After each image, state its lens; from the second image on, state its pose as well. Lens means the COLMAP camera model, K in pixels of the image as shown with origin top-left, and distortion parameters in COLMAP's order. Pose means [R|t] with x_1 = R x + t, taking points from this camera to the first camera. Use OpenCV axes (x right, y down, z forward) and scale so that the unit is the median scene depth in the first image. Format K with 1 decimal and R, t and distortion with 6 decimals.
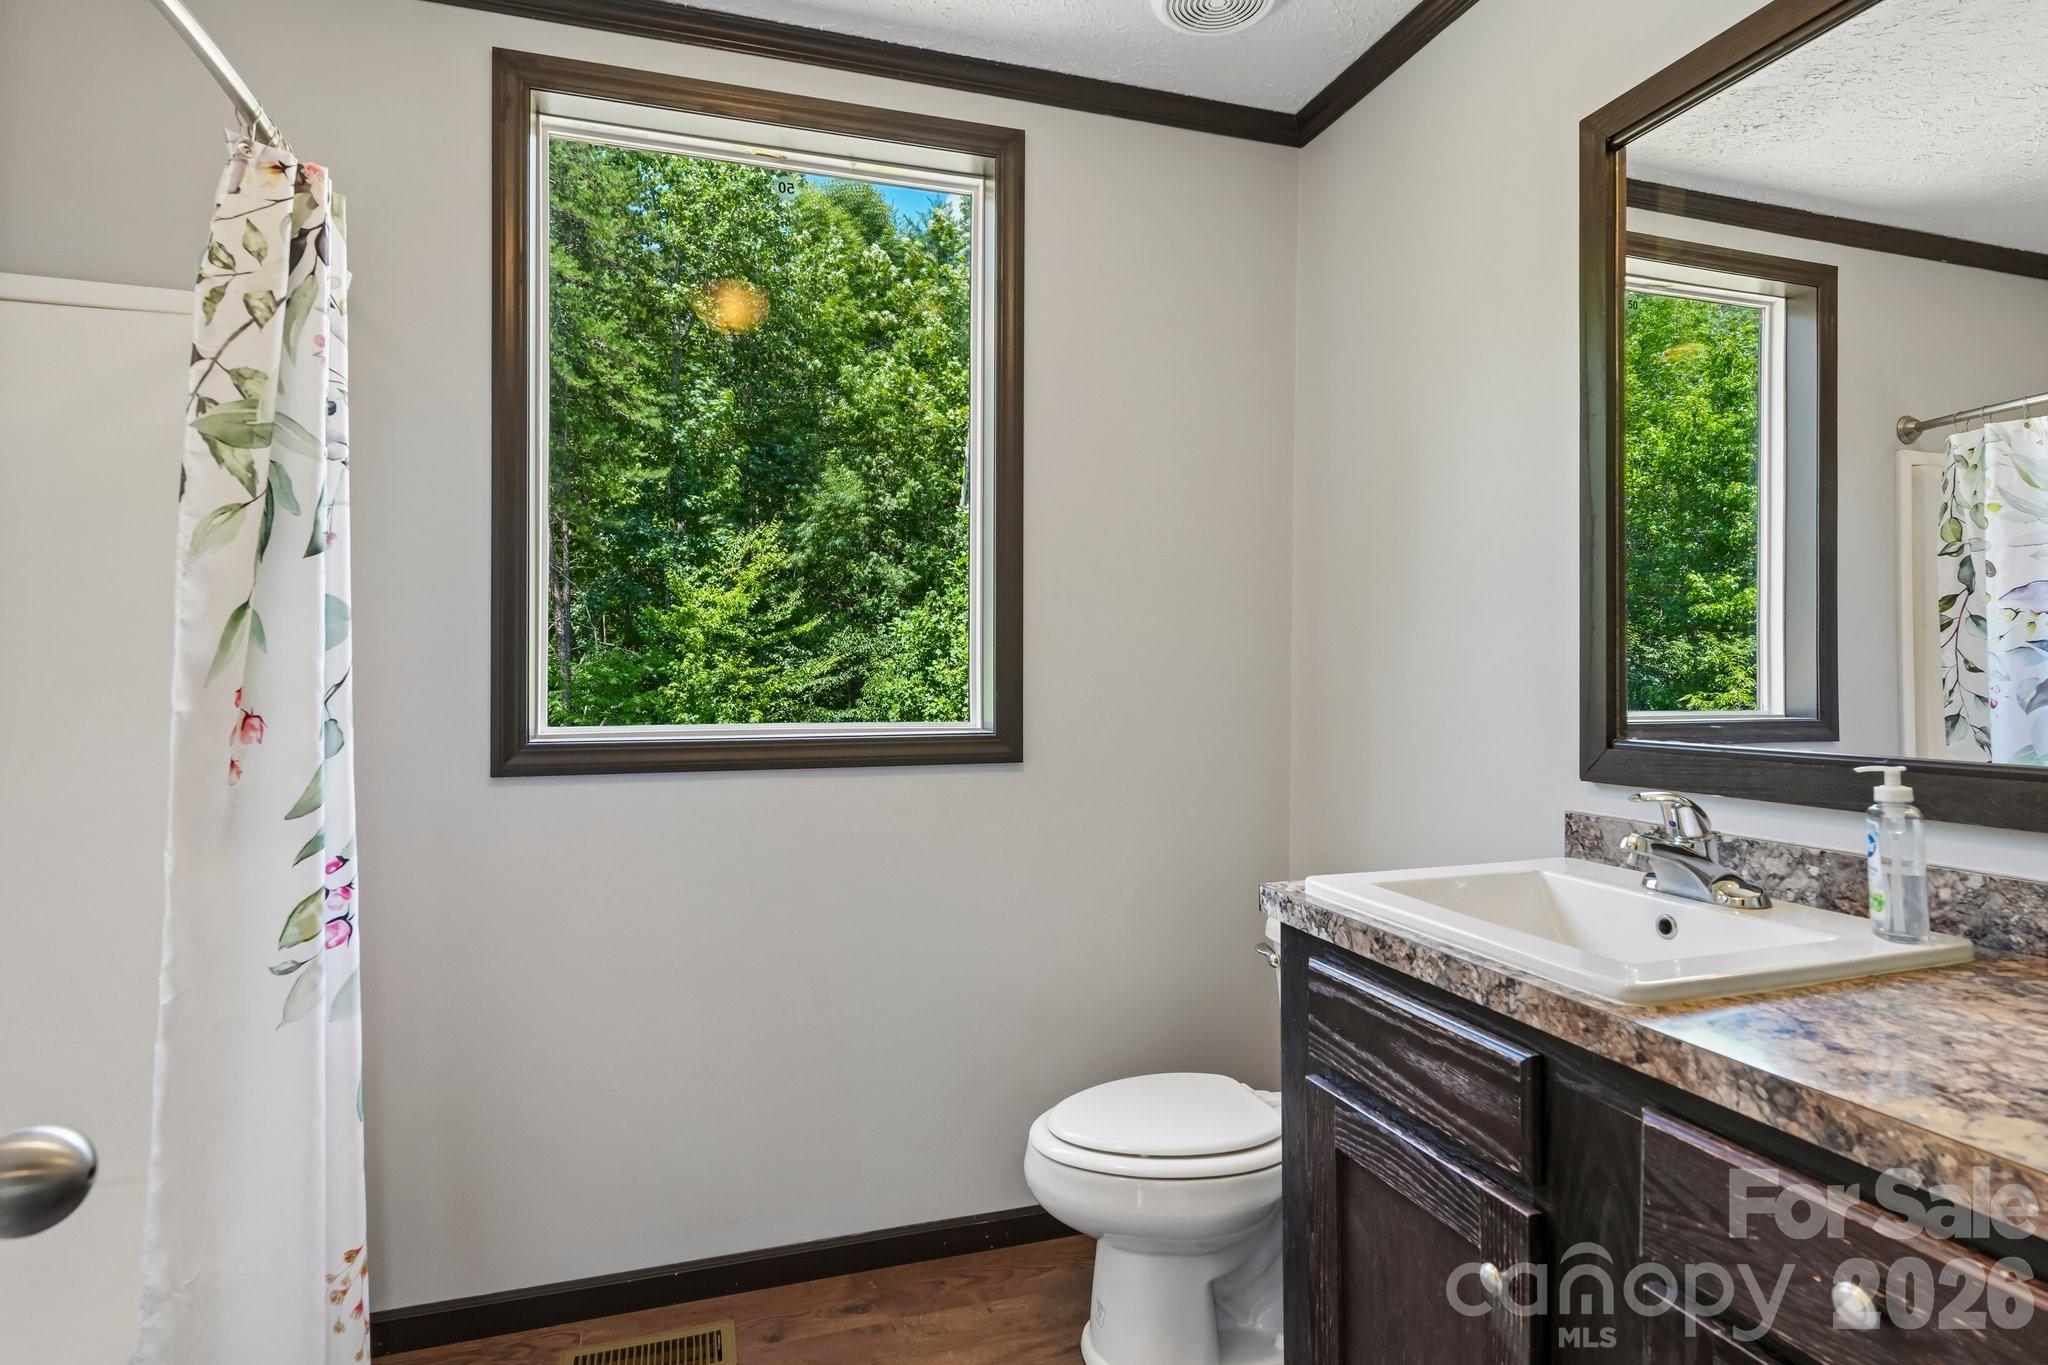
lens RADIAL K [[1037.1, 0, 1026.6], [0, 1037.1, 670.3], [0, 0, 1]] dist [-0.001062, -0.000249]
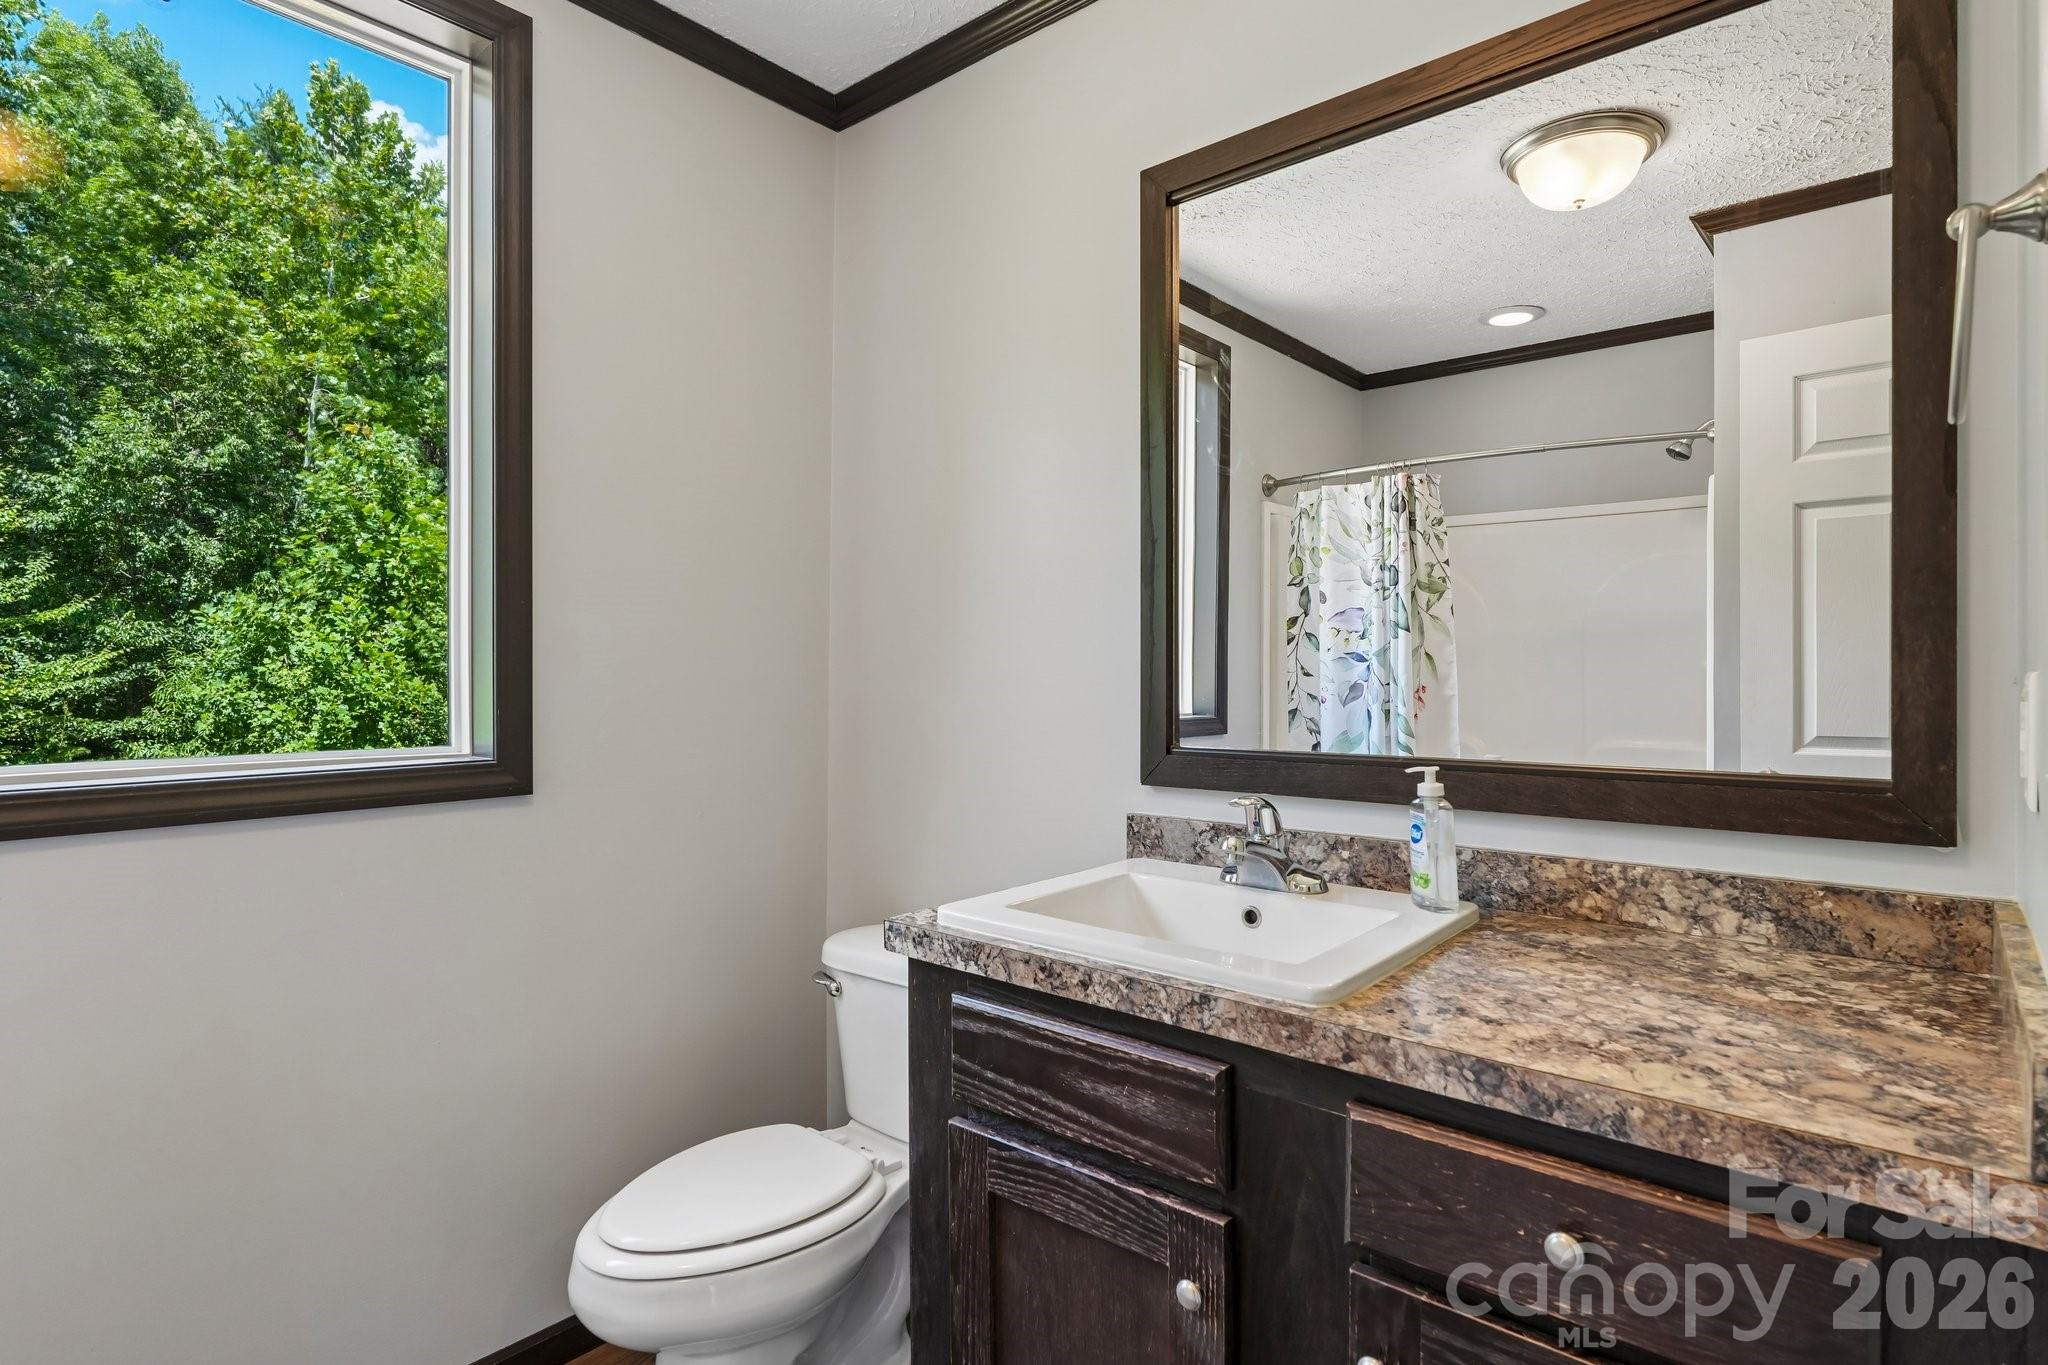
lens RADIAL K [[1038.9, 0, 1015.7], [0, 1038.9, 679.3], [0, 0, 1]] dist [0.002417, -0.000023]
pose [[0.859677, -0.004734, 0.510816, -0.174238], [0.000273, 0.999961, 0.008808, -0.017426], [-0.510838, -0.007432, 0.859645, 0.183466]]
